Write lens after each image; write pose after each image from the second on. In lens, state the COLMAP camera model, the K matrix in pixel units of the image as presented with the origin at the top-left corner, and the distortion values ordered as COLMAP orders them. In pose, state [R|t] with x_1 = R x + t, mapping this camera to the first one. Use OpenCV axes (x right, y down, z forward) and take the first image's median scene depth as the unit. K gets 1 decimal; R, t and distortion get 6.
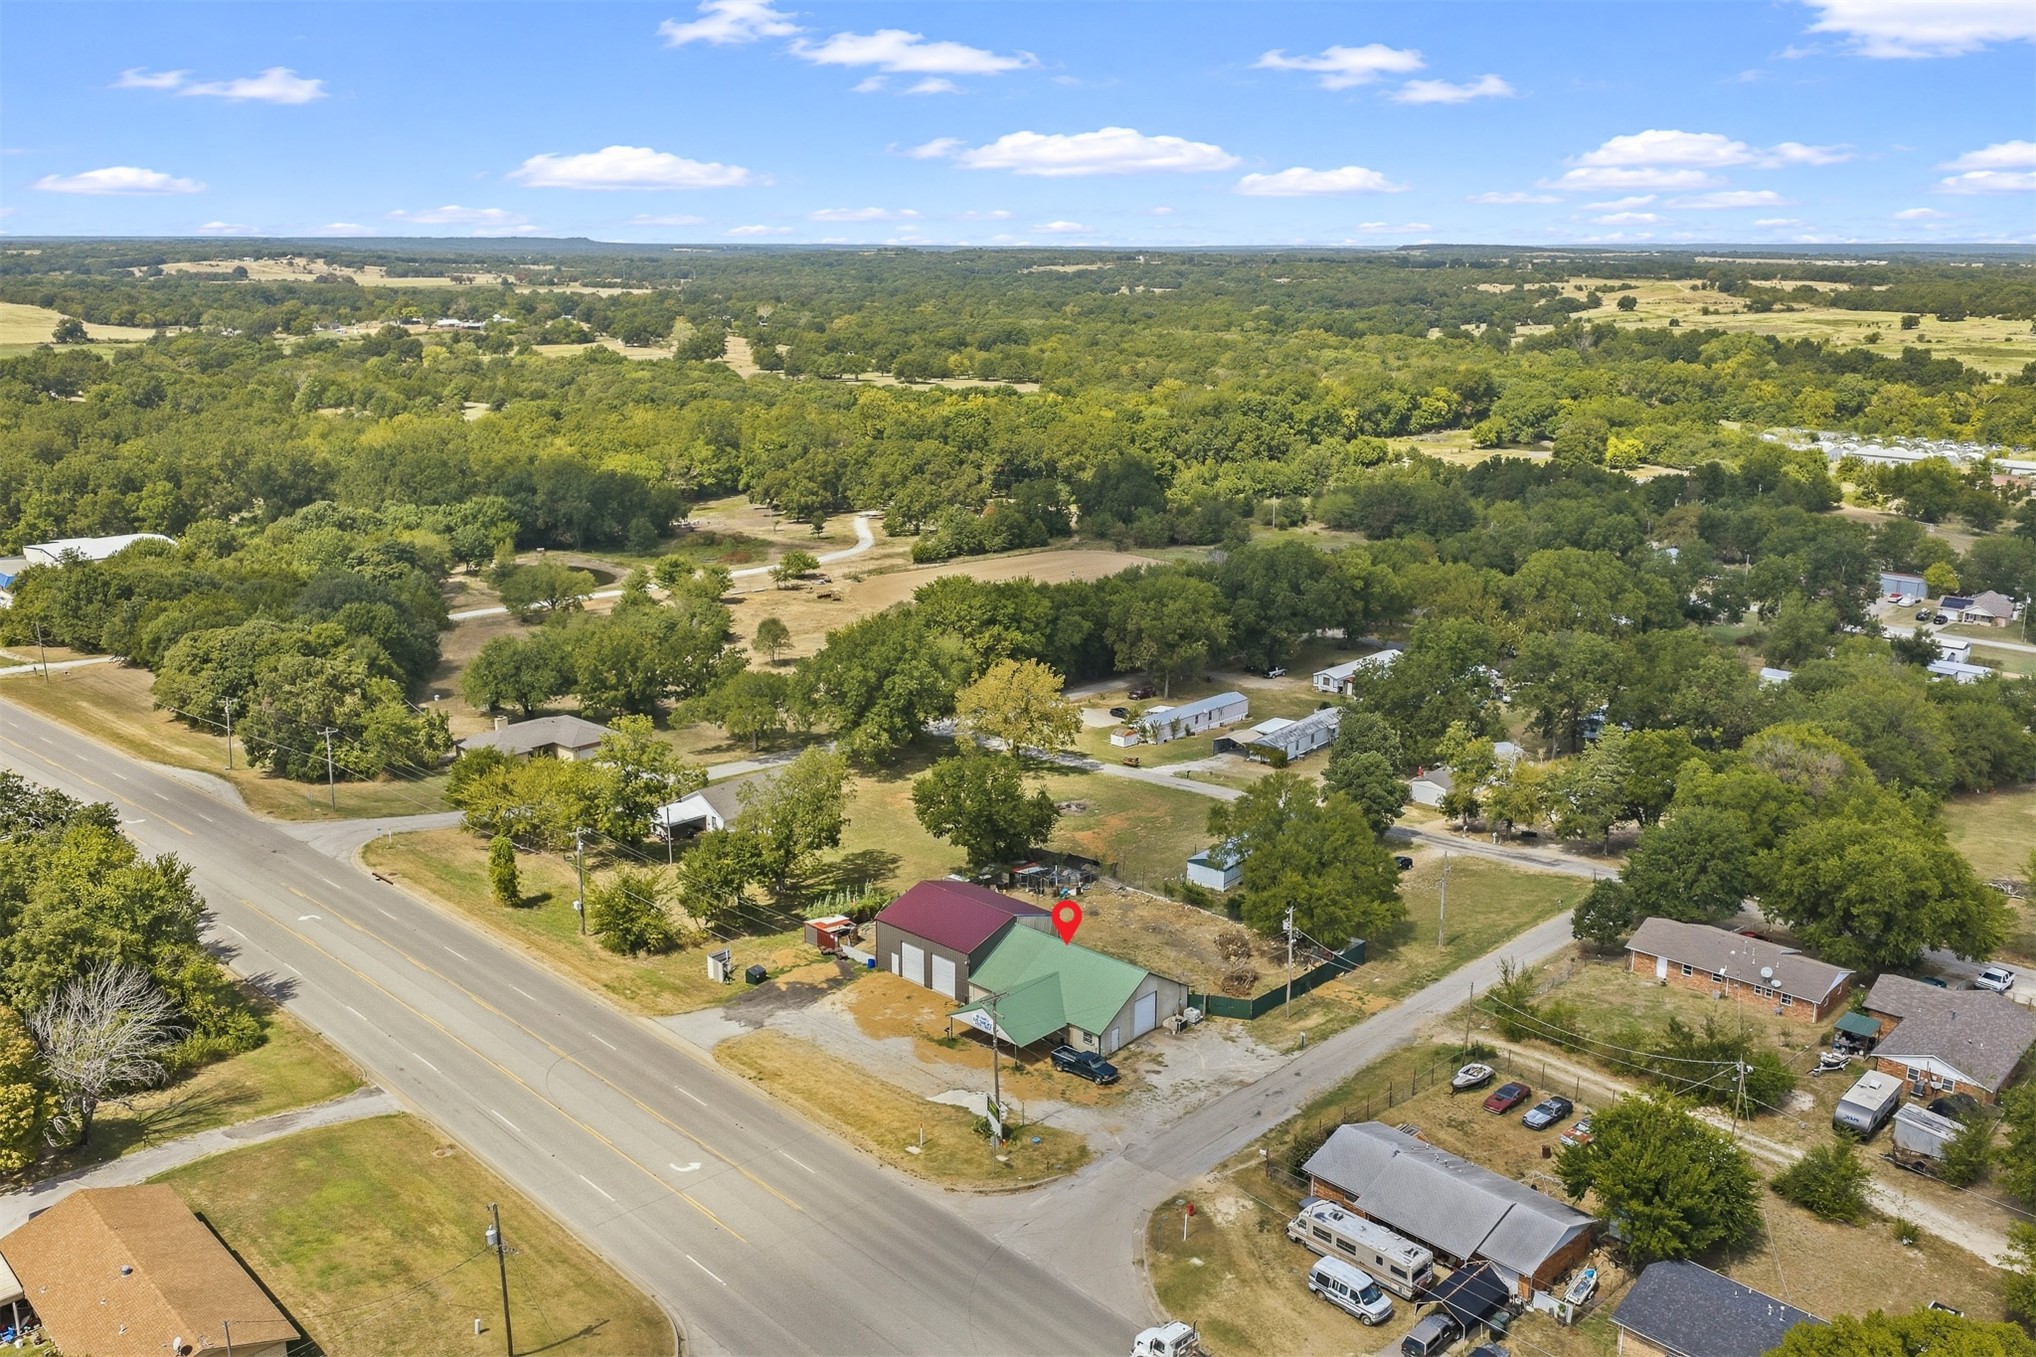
lens RADIAL K [[1711.5, 0, 1020.9], [0, 1711.5, 521.6], [0, 0, 1]] dist [0.019442, -0.004388]
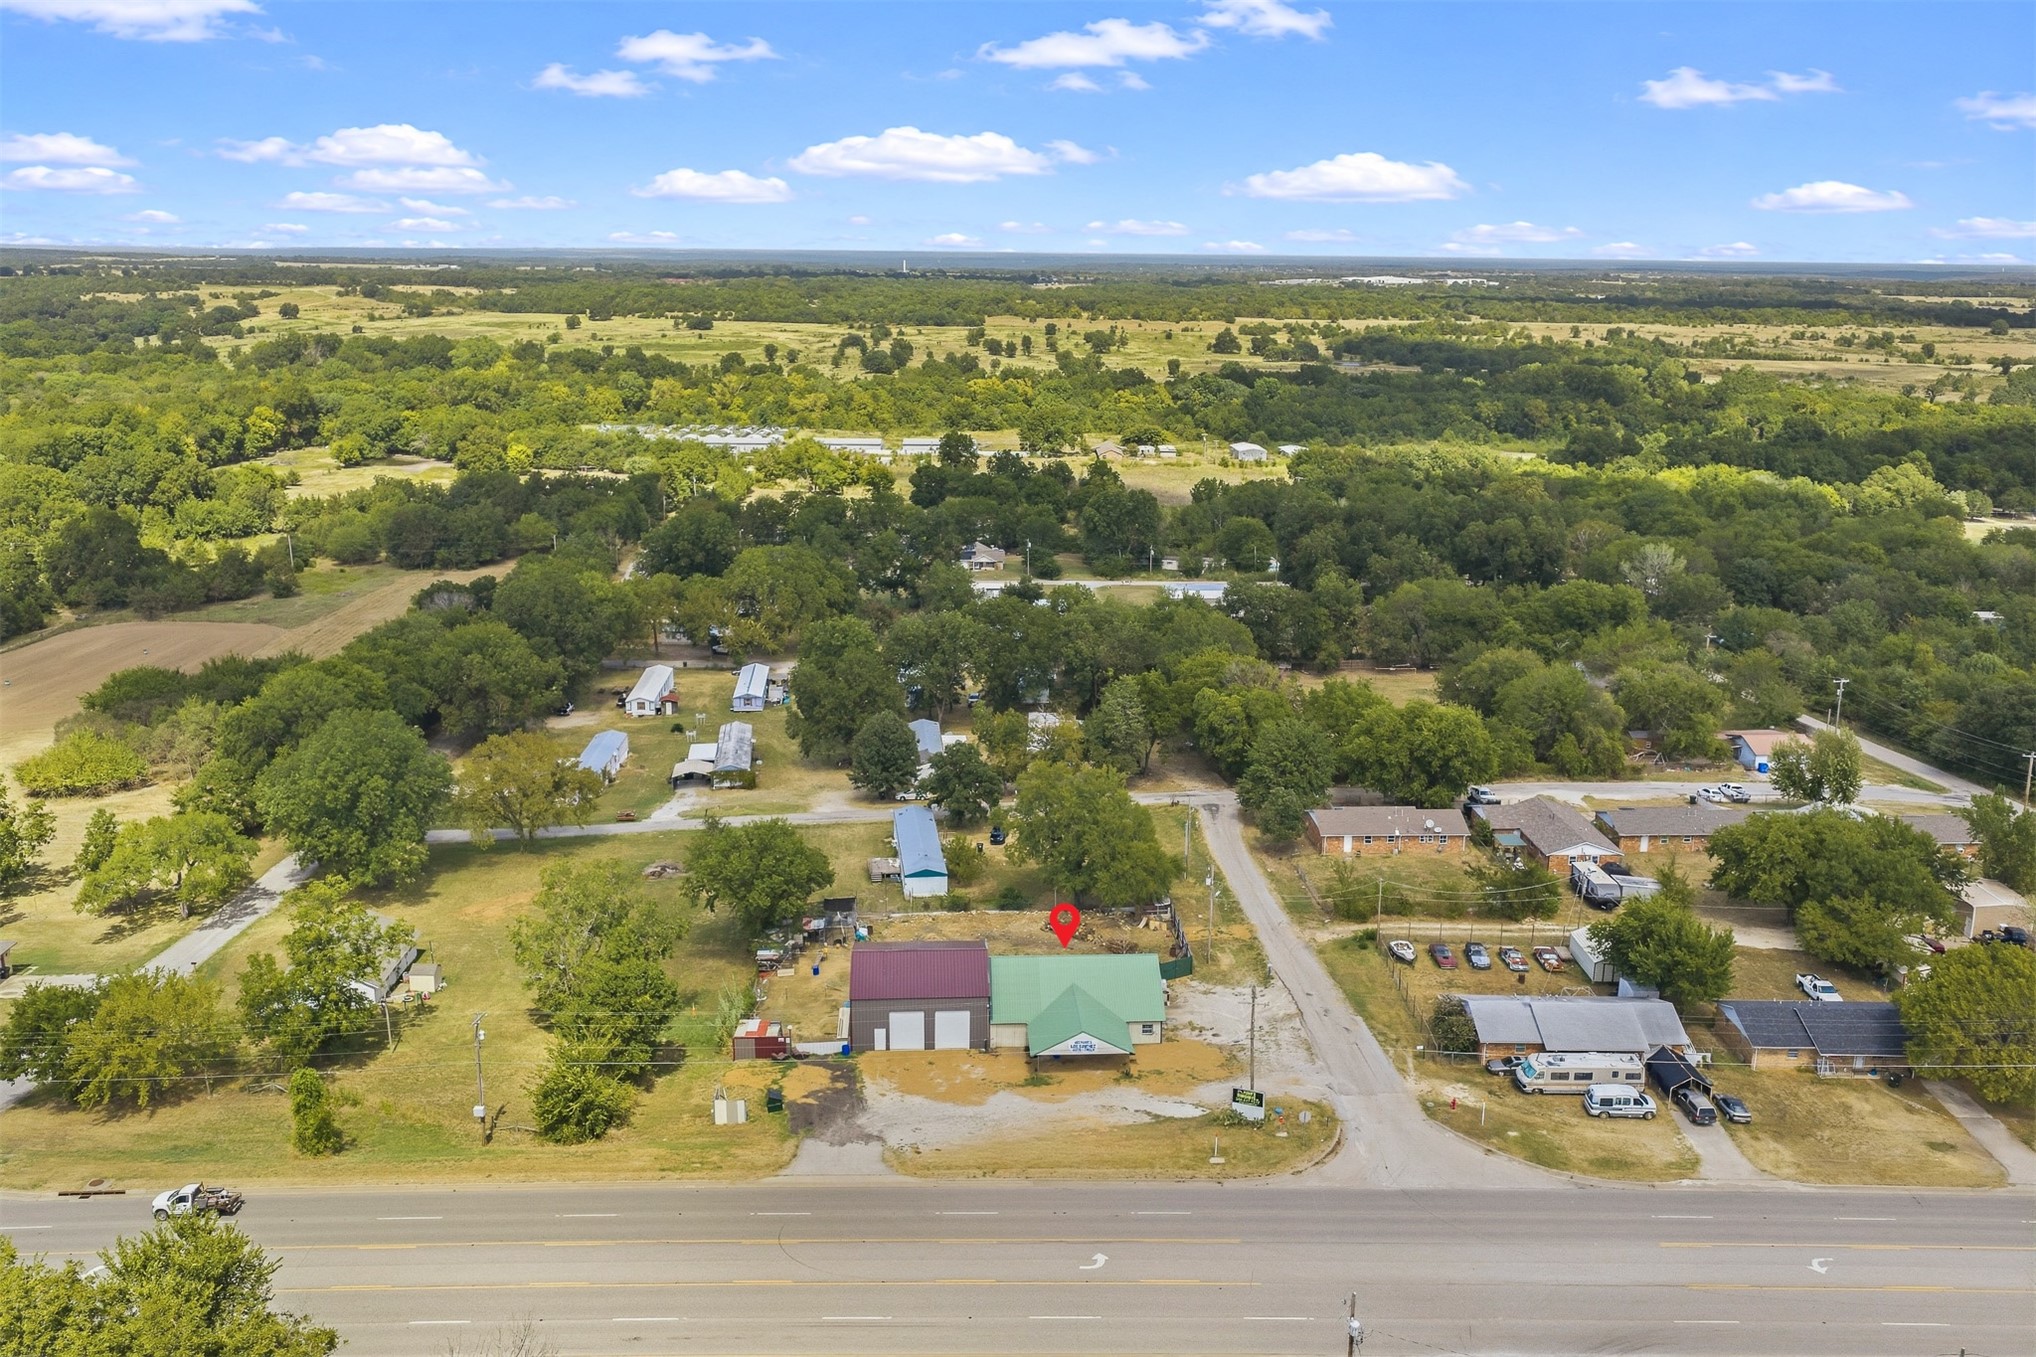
lens RADIAL K [[1694.2, 0, 1018.0], [0, 1694.2, 678.5], [0, 0, 1]] dist [0.003935, -0.011976]
pose [[0.699027, -0.173672, 0.693686, -0.621603], [0.111634, 0.984670, 0.134029, -0.051366], [-0.706328, -0.016251, 0.707698, 0.290785]]
